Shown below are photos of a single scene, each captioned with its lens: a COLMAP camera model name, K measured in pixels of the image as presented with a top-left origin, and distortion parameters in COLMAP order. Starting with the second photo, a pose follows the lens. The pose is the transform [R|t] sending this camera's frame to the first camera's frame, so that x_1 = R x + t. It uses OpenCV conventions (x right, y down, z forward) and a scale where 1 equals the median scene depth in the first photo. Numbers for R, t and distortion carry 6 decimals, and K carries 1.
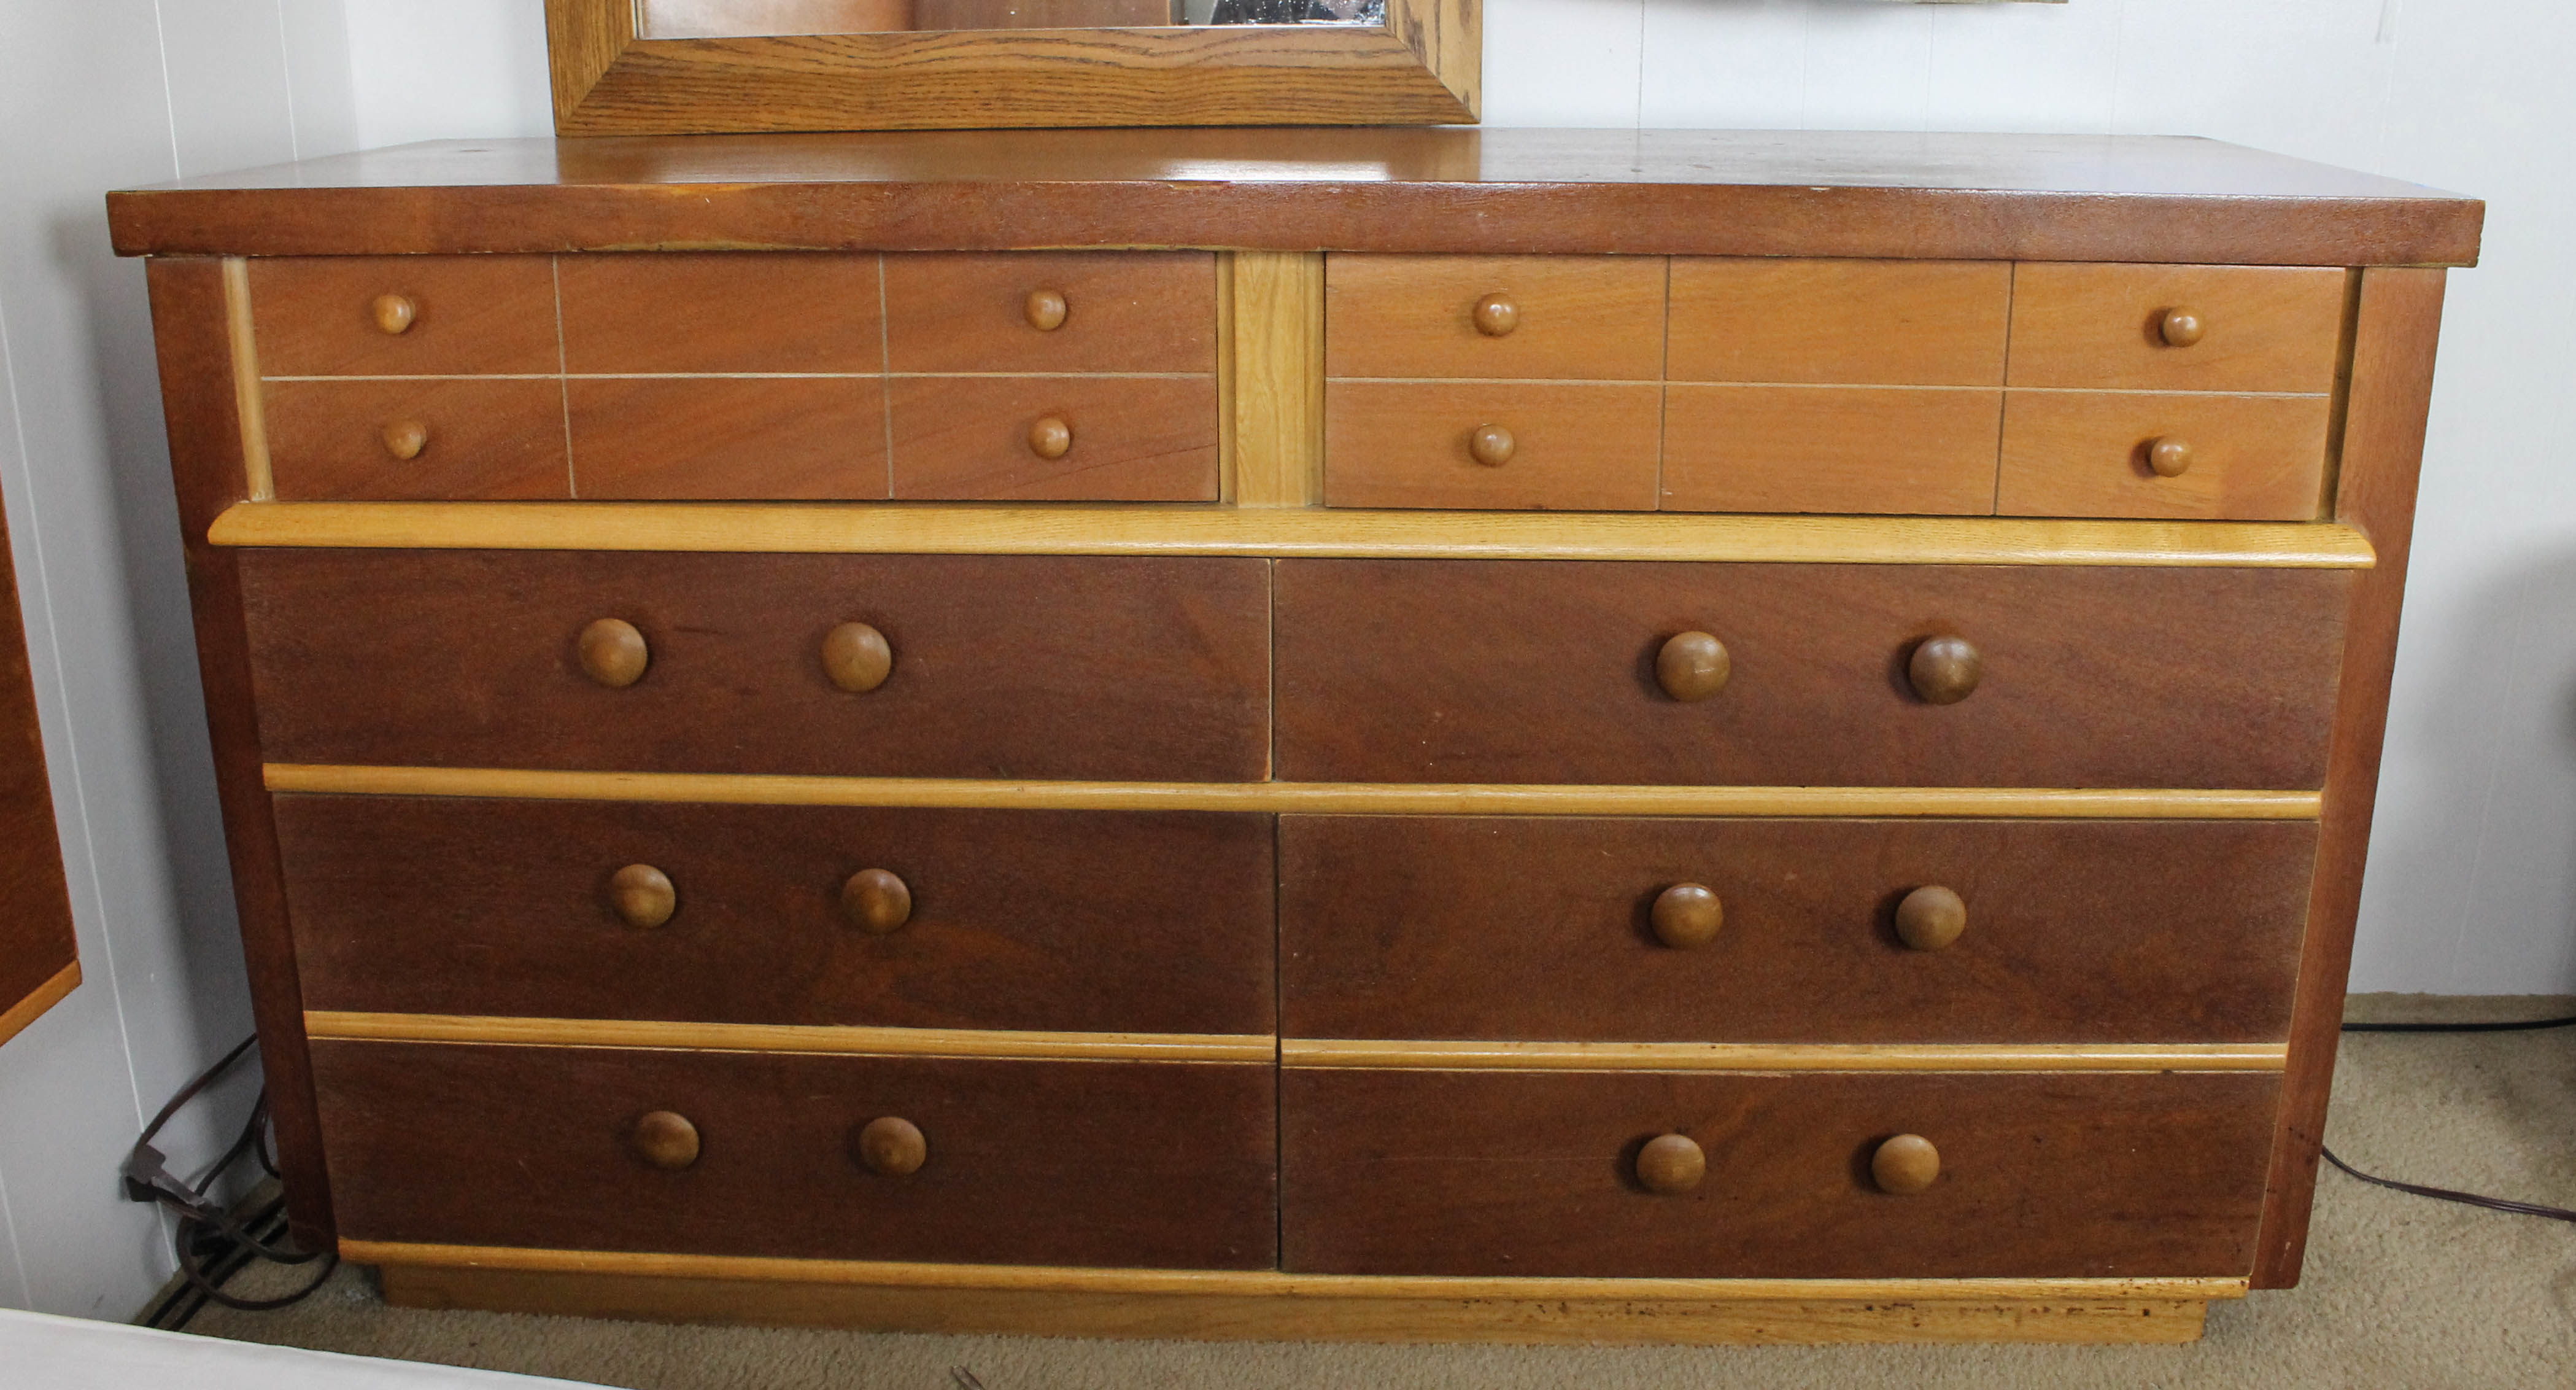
lens RADIAL K [[2283.9, 0, 1281.6], [0, 2283.9, 672.3], [0, 0, 1]] dist [-0.149662, 0.102783]
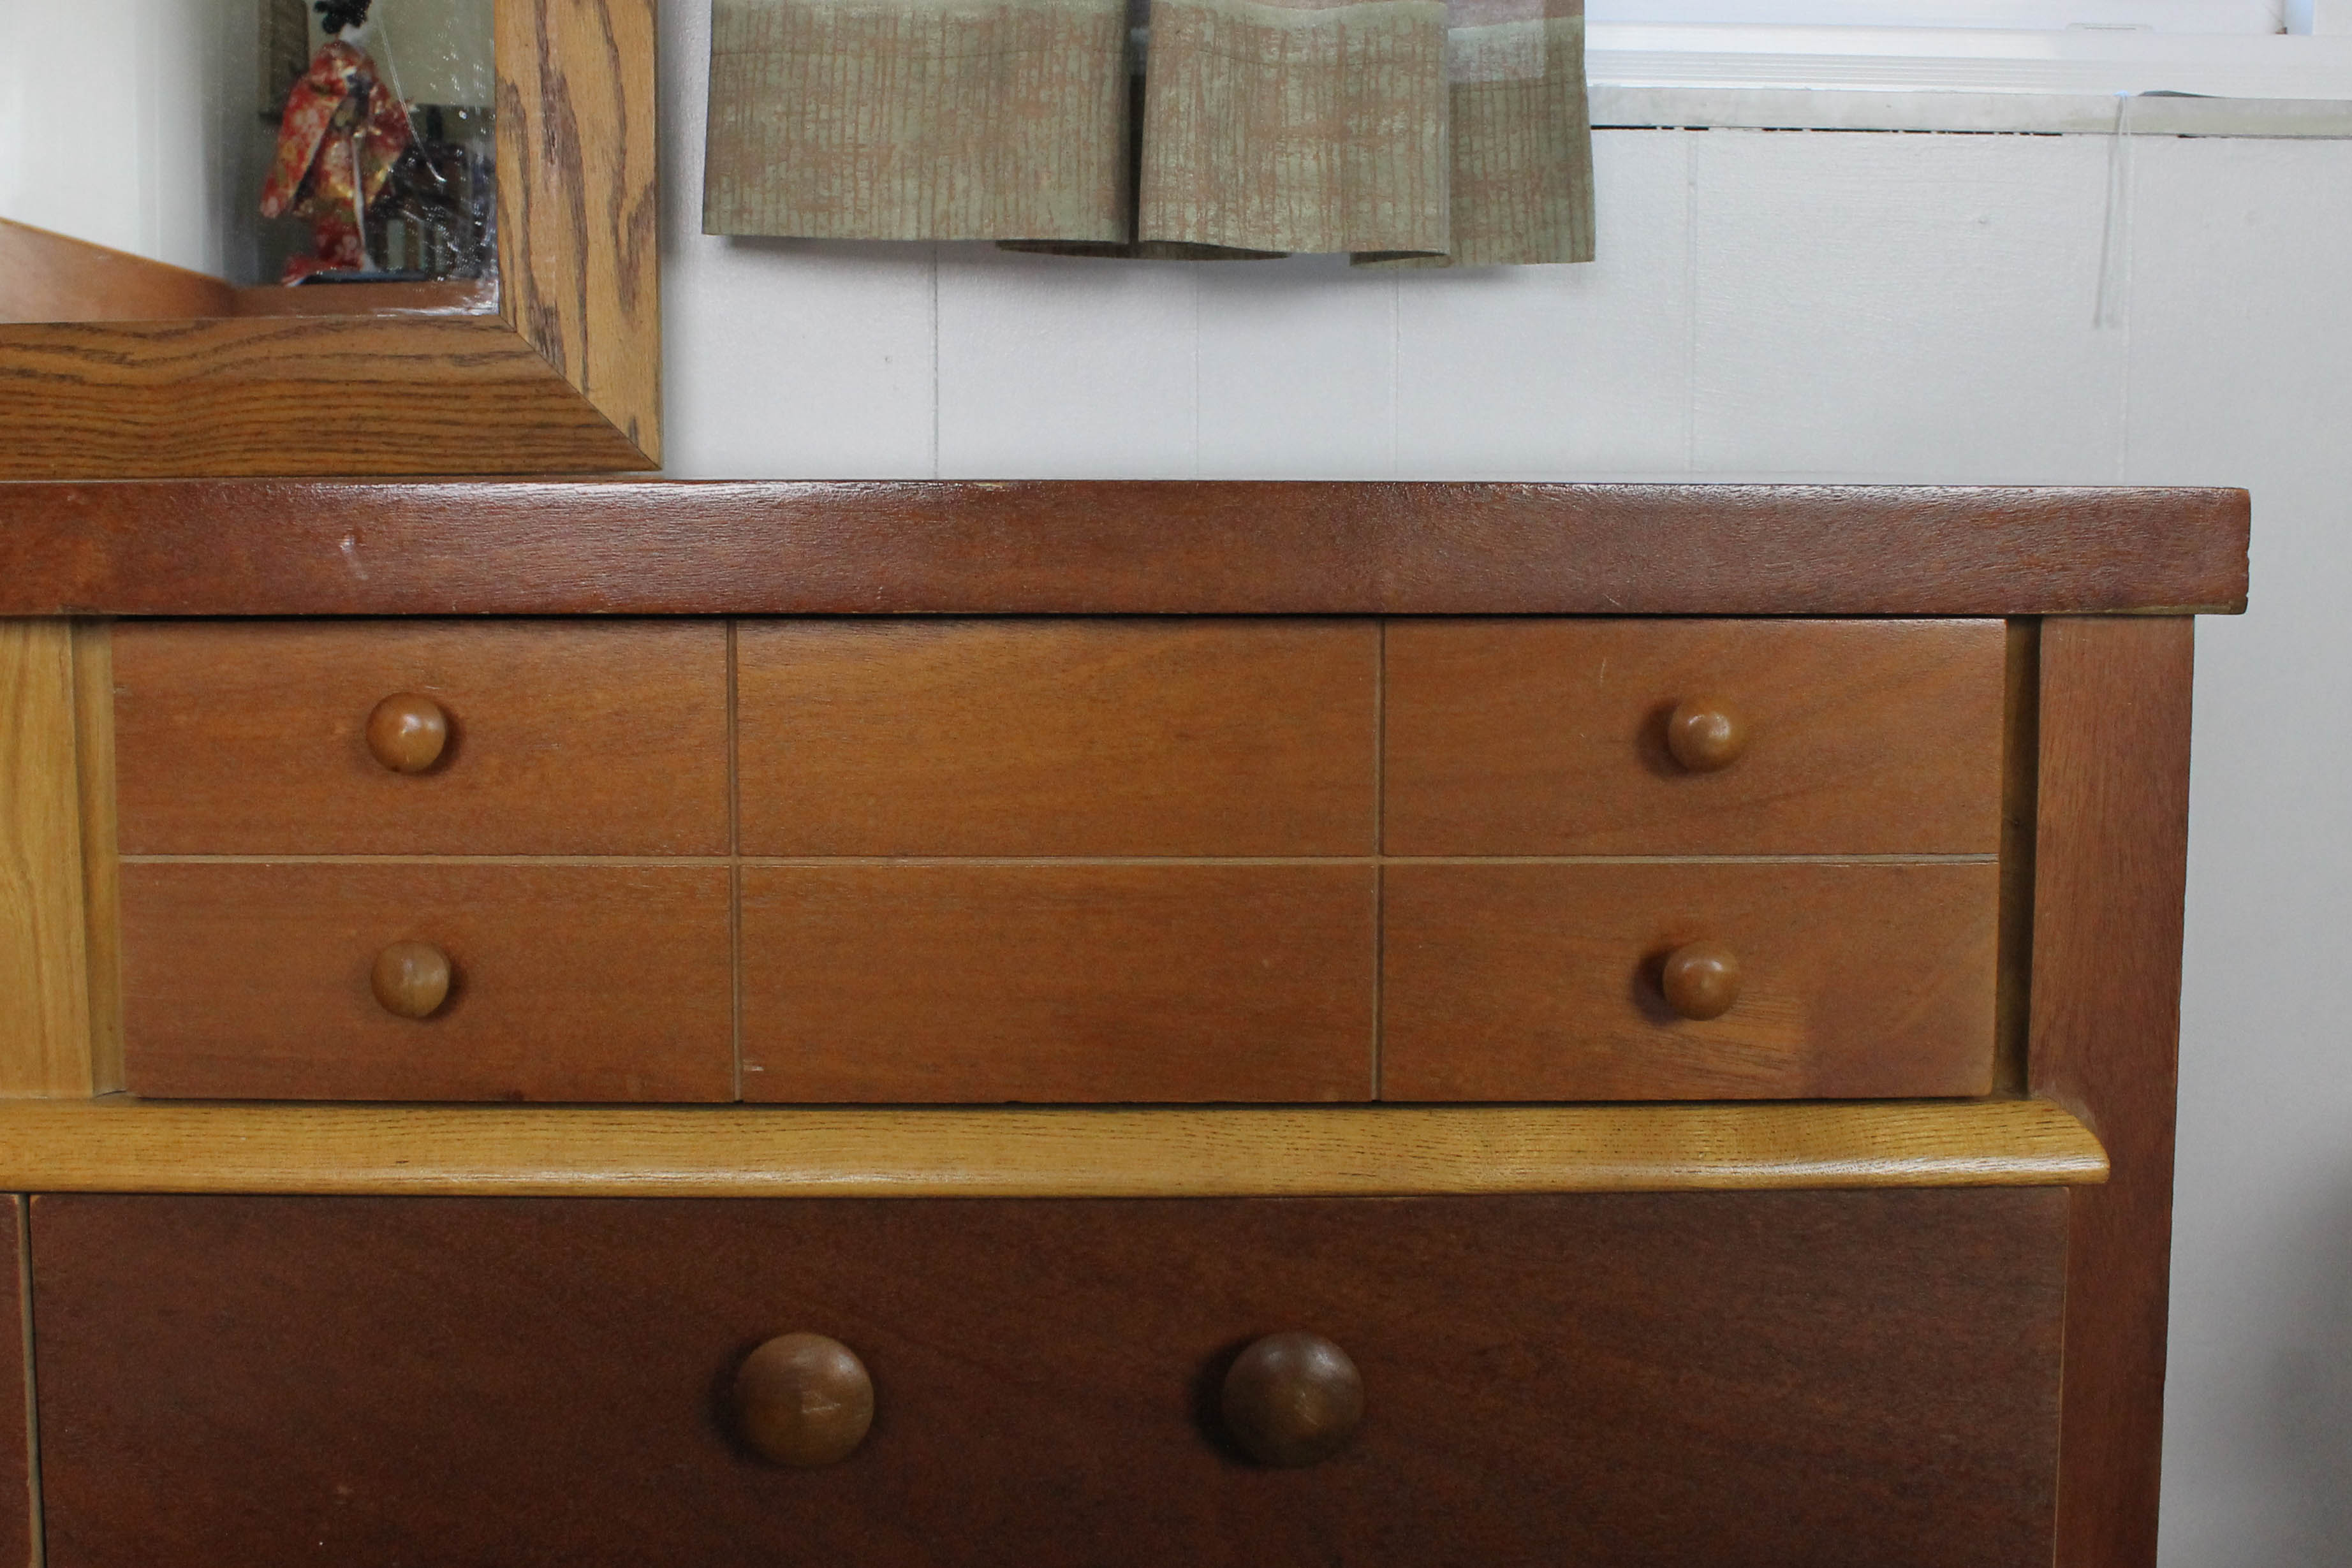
lens RADIAL K [[2685.6, 0, 1134.0], [0, 2685.6, 727.8], [0, 0, 1]] dist [-0.125046, 0.000000]
pose [[0.998038, -0.002460, 0.062570, 0.216151], [0.015207, 0.978837, -0.204077, -0.027821], [-0.060744, 0.204628, 0.976953, 0.367166]]
